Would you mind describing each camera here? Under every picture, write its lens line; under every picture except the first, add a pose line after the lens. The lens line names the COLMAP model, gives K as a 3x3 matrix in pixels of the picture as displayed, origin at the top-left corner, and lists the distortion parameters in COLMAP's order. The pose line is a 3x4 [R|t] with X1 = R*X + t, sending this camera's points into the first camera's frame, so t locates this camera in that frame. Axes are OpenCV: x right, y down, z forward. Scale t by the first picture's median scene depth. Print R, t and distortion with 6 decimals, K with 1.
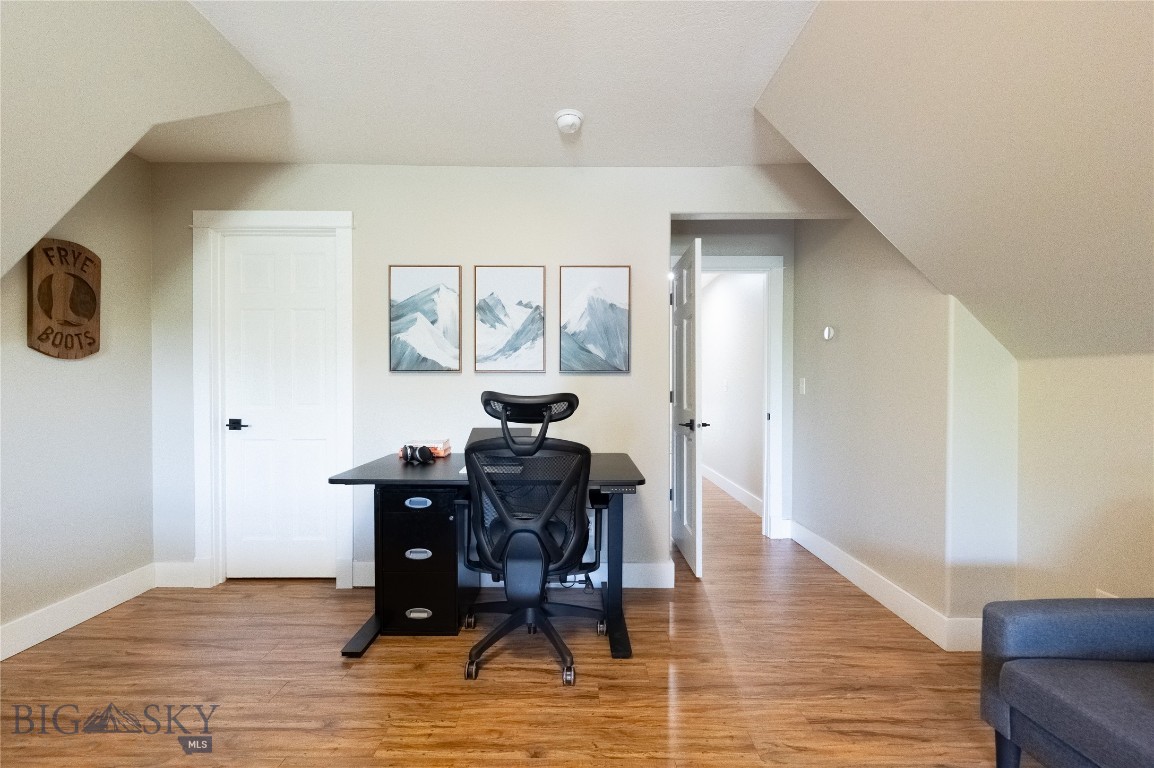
lens RADIAL K [[446.9, 0, 577.0], [0, 446.9, 384.0], [0, 0, 1]] dist [0.001401, 0.000095]
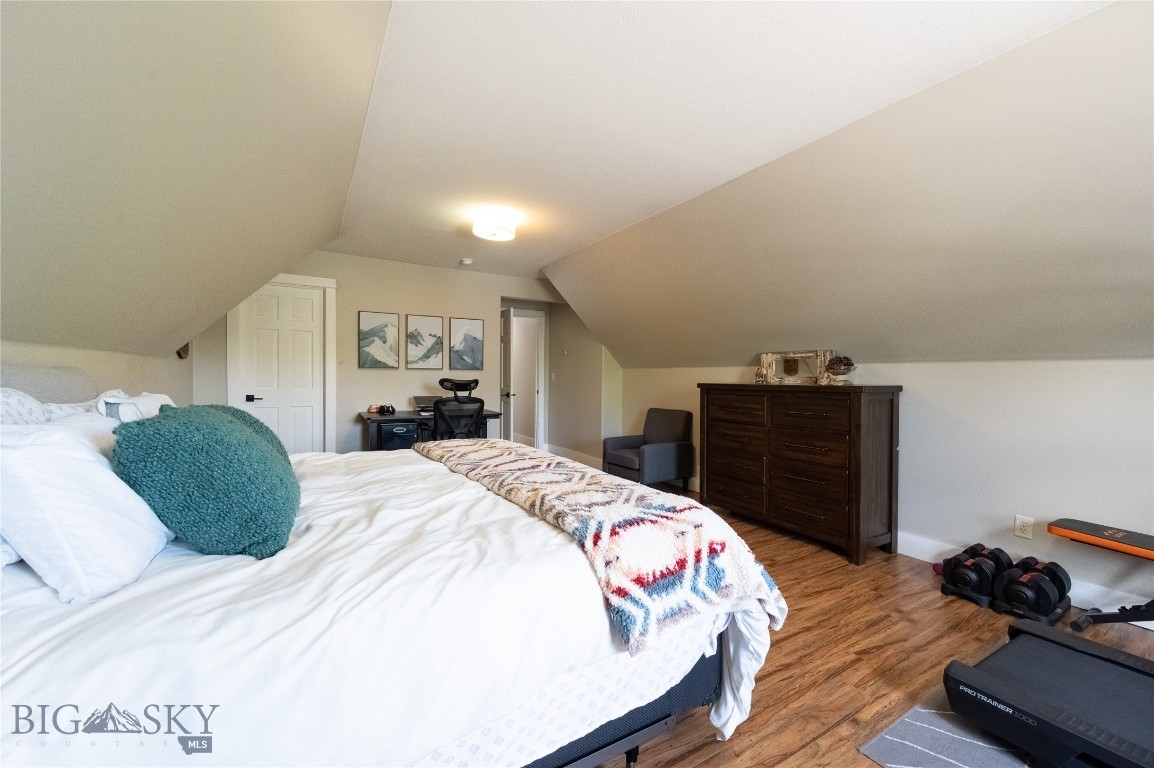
lens RADIAL K [[466.8, 0, 573.9], [0, 466.8, 379.5], [0, 0, 1]] dist [0.000555, 0.000050]
pose [[0.860271, 0.001776, 0.509834, -0.640729], [-0.007117, 0.999938, 0.008526, -0.002481], [-0.509788, -0.010963, 0.860230, -1.128979]]
